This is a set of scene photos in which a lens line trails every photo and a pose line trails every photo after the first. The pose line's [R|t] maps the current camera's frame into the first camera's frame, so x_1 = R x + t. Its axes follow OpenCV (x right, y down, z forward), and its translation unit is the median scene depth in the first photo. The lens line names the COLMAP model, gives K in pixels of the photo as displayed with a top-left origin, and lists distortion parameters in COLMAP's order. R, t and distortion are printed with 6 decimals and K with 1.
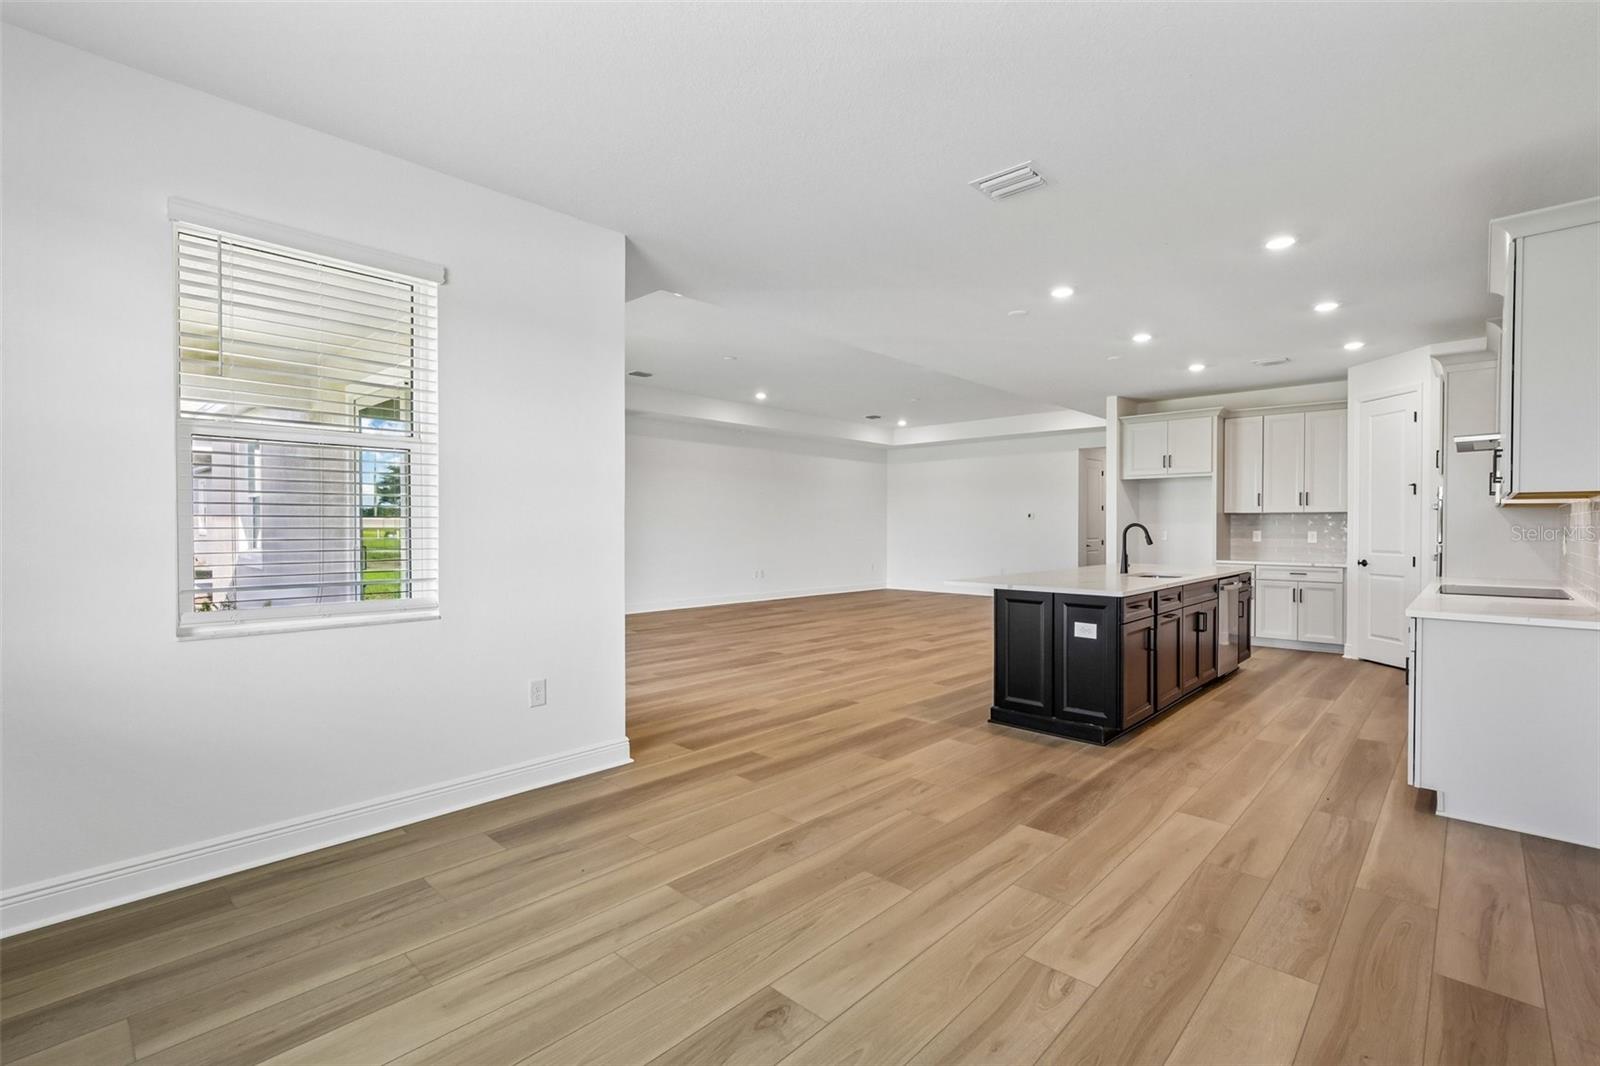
lens RADIAL K [[721.1, 0, 809.4], [0, 721.1, 536.6], [0, 0, 1]] dist [0.000342, 0.000331]
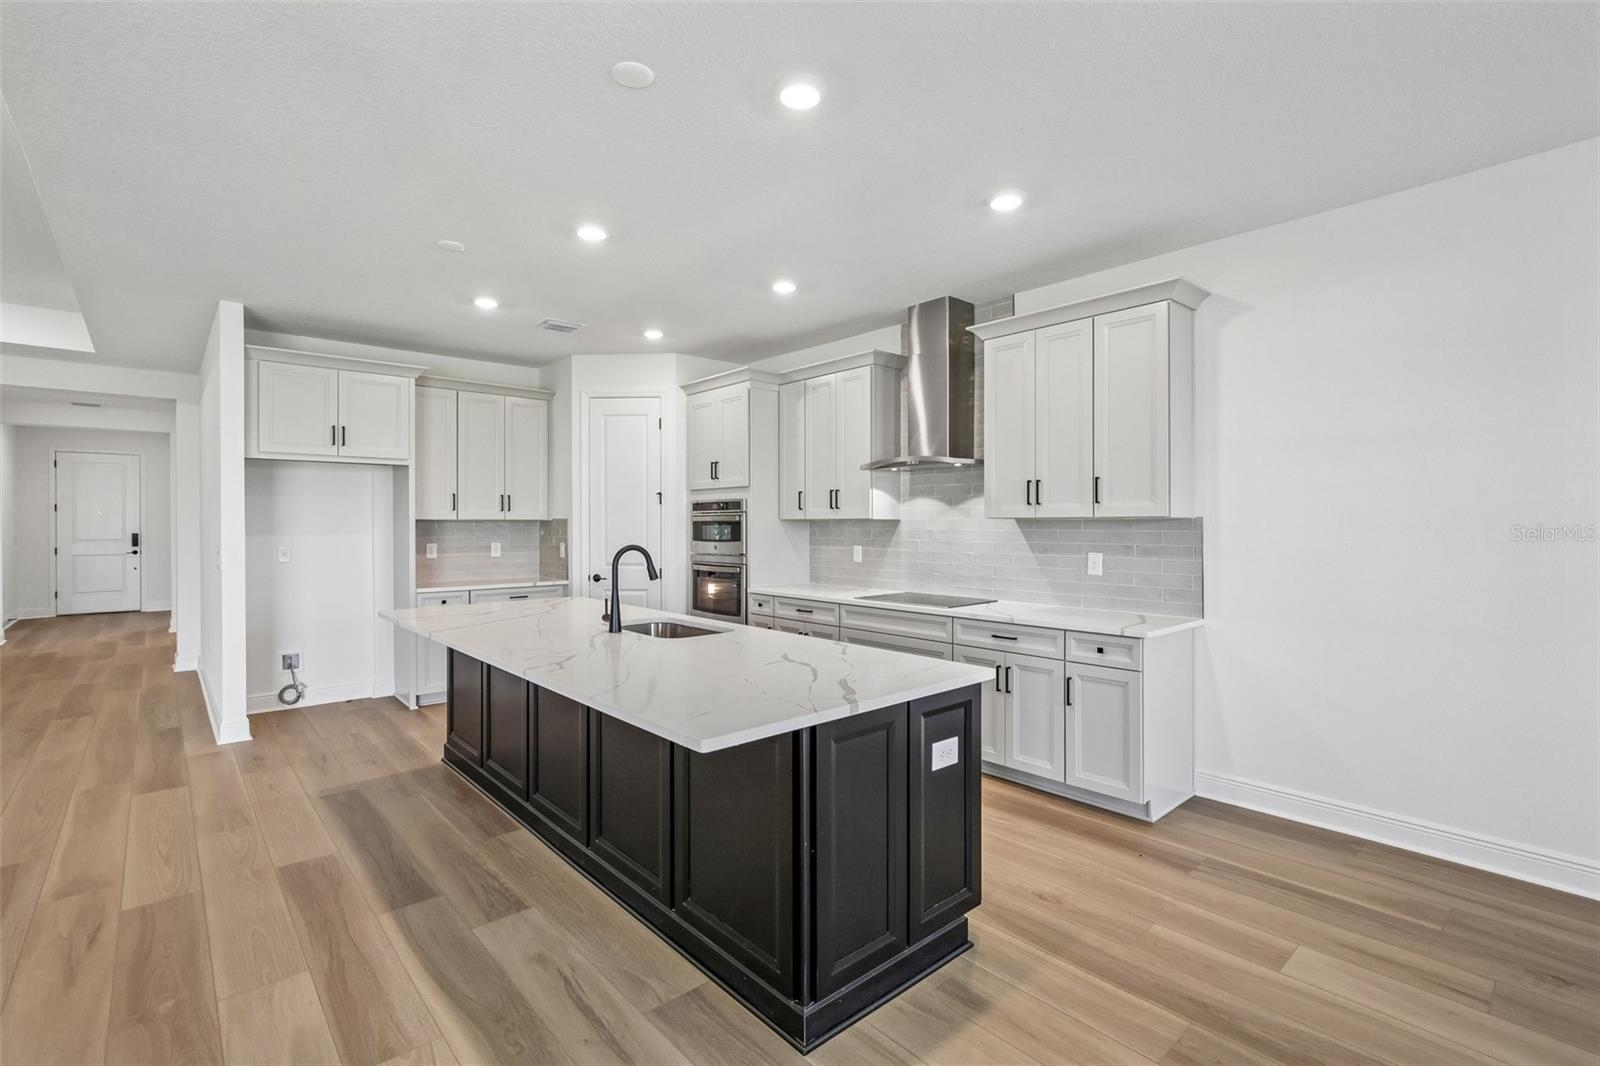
lens RADIAL K [[725.0, 0, 809.5], [0, 725.0, 525.9], [0, 0, 1]] dist [-0.003258, 0.000597]
pose [[0.086167, -0.007759, 0.996250, -0.109541], [0.017576, 0.999826, 0.006267, -0.030082], [-0.996126, 0.016970, 0.086289, 0.689044]]
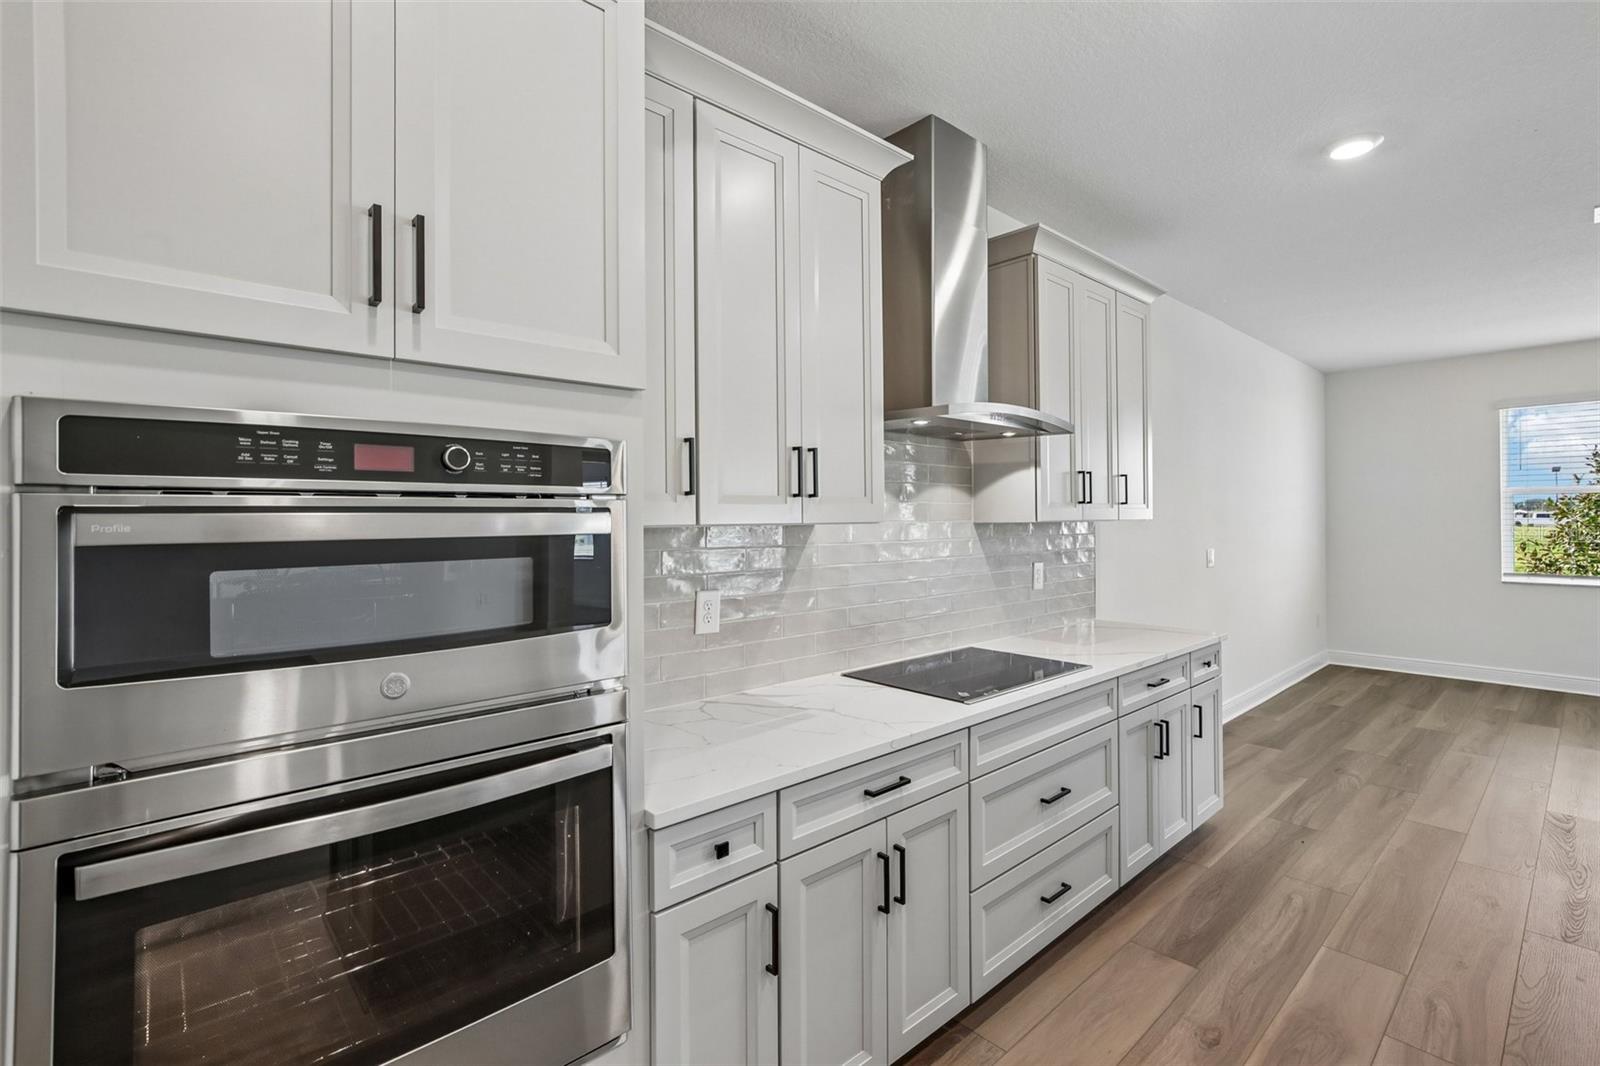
lens RADIAL K [[718.4, 0, 808.7], [0, 718.4, 510.3], [0, 0, 1]] dist [-0.000026, 0.000265]
pose [[-0.996164, 0.003176, 0.087446, 0.663649], [0.003679, 0.999978, 0.005597, -0.039761], [-0.087426, 0.005897, -0.996154, 1.032272]]
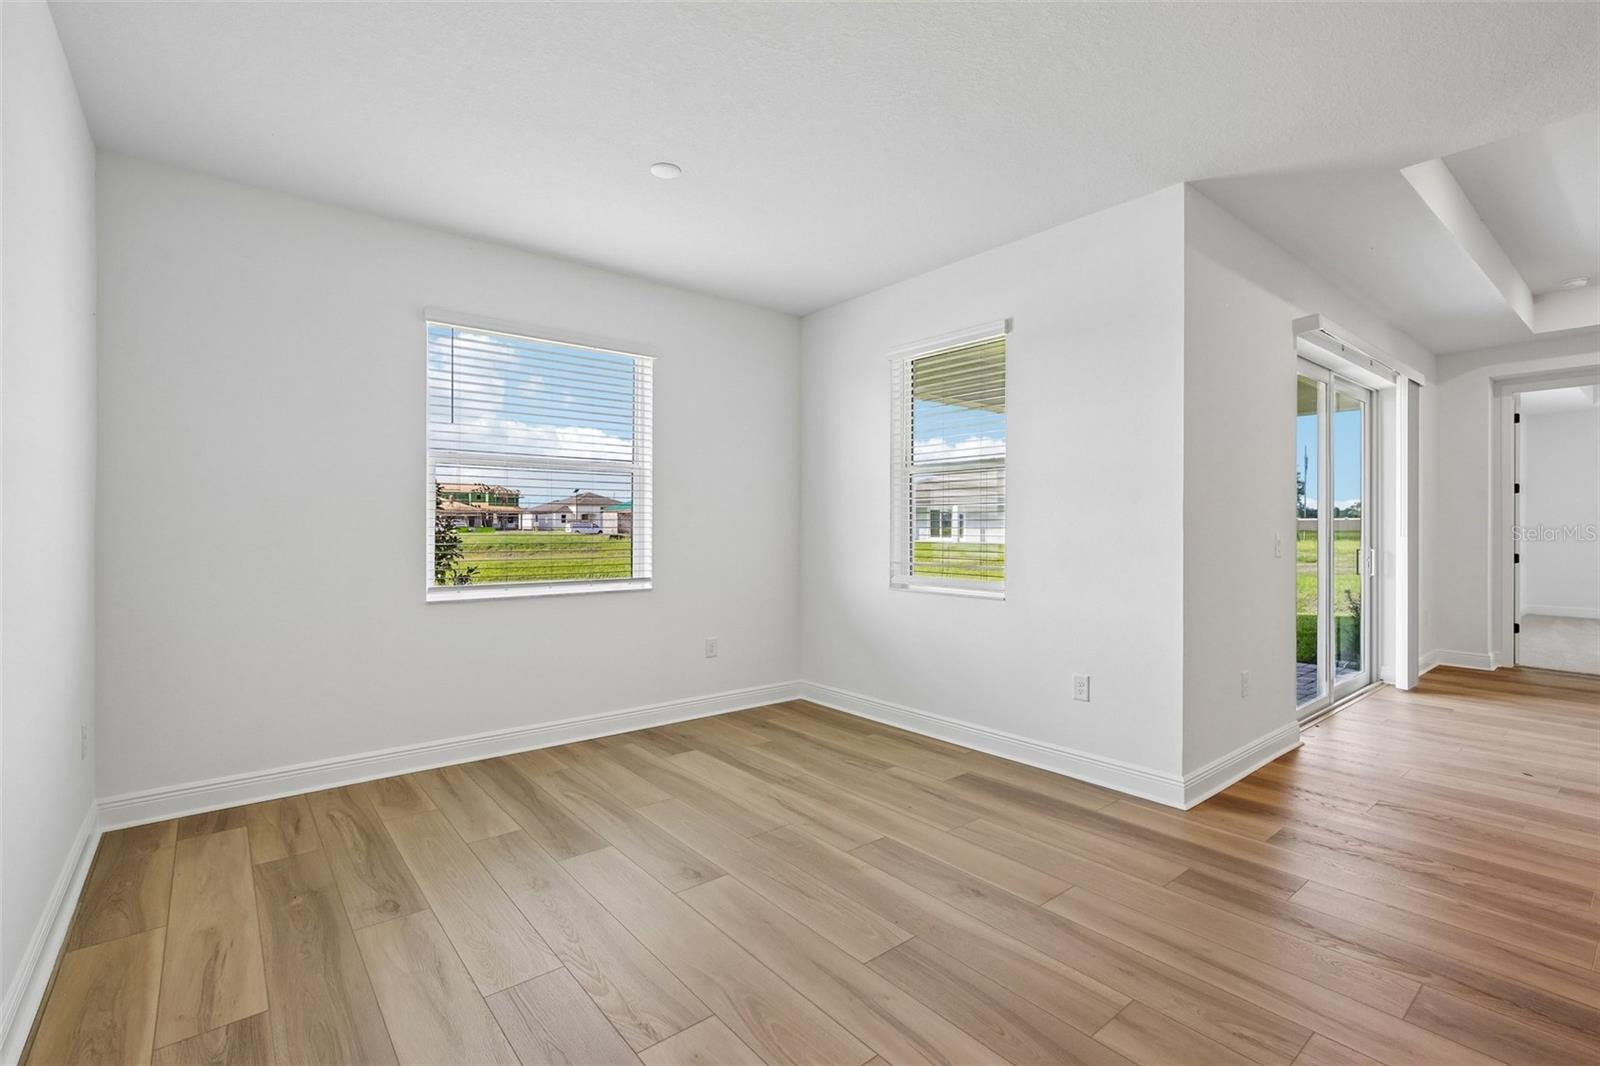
lens RADIAL K [[735.3, 0, 809.9], [0, 735.3, 523.0], [0, 0, 1]] dist [-0.011302, 0.000827]
pose [[-0.134396, -0.004344, -0.990918, 0.386099], [-0.015823, 0.999872, -0.002237, -0.005498], [0.990801, 0.015379, -0.134448, 0.405503]]
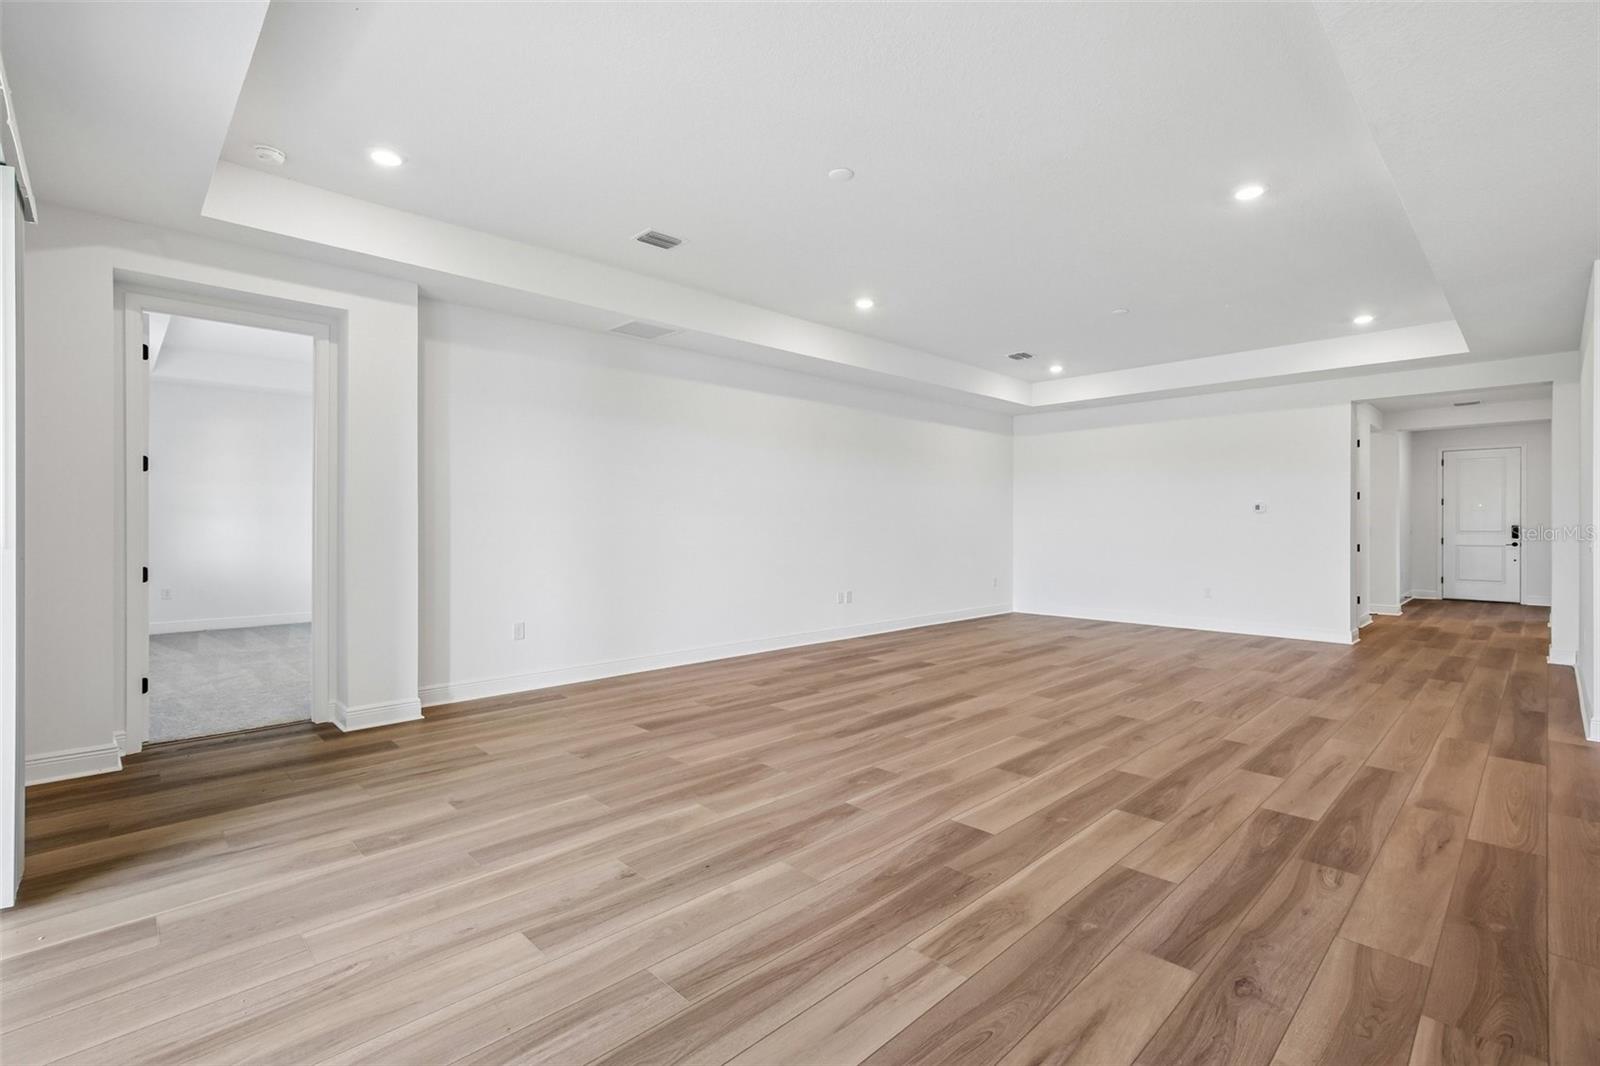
lens RADIAL K [[725.0, 0, 809.5], [0, 725.0, 525.9], [0, 0, 1]] dist [-0.003258, 0.000597]
pose [[0.998881, -0.001254, -0.047268, -0.131863], [0.000666, 0.999922, -0.012455, -0.009333], [0.047280, 0.012410, 0.998805, 0.636525]]
